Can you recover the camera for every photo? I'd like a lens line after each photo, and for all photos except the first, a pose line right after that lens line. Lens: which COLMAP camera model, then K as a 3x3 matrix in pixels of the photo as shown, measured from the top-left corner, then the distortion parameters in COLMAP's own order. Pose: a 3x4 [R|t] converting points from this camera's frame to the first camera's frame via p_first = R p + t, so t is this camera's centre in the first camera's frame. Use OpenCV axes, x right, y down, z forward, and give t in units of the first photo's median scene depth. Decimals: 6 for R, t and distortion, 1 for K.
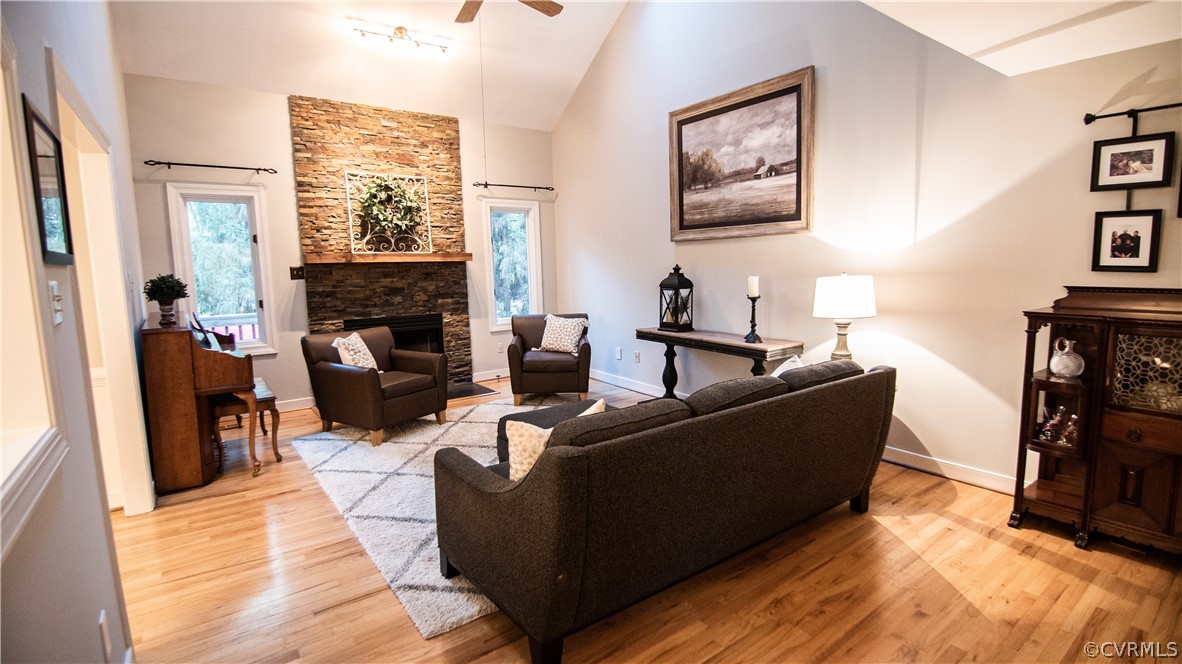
lens RADIAL K [[560.4, 0, 591.0], [0, 560.4, 332.0], [0, 0, 1]] dist [-0.010225, -0.010985]
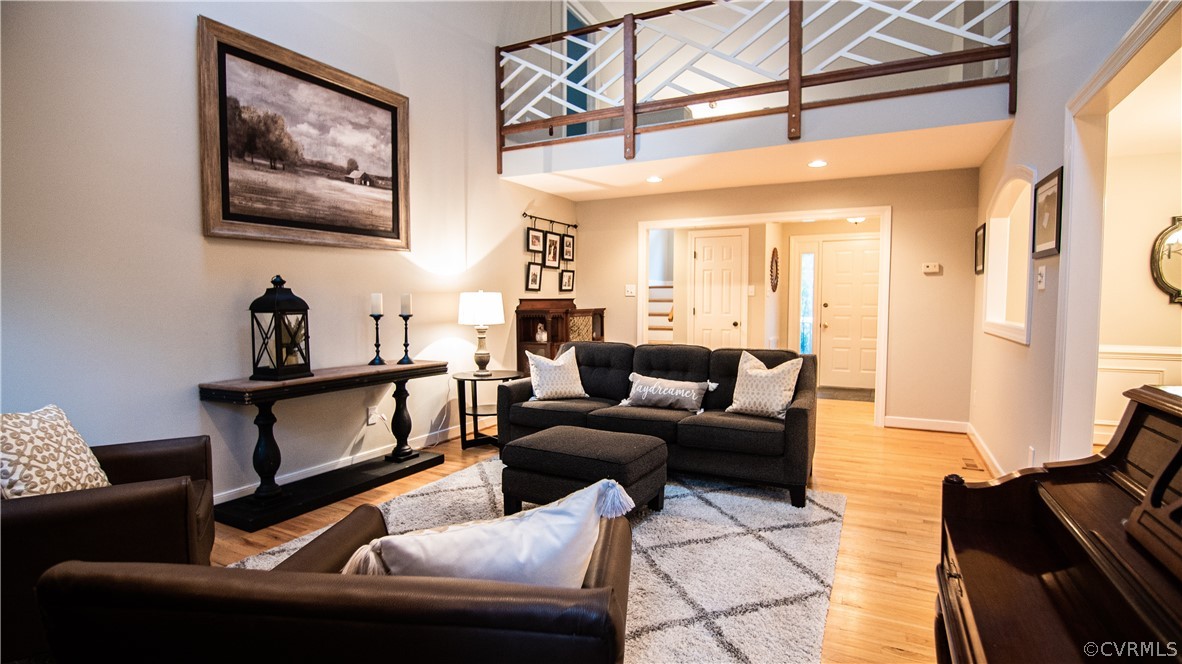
lens RADIAL K [[562.7, 0, 600.9], [0, 562.7, 336.6], [0, 0, 1]] dist [-0.009525, -0.010495]
pose [[-0.449904, -0.037206, 0.892302, -0.658876], [0.122788, 0.987066, 0.103068, -0.078957], [-0.884596, 0.155935, -0.439516, 1.068678]]
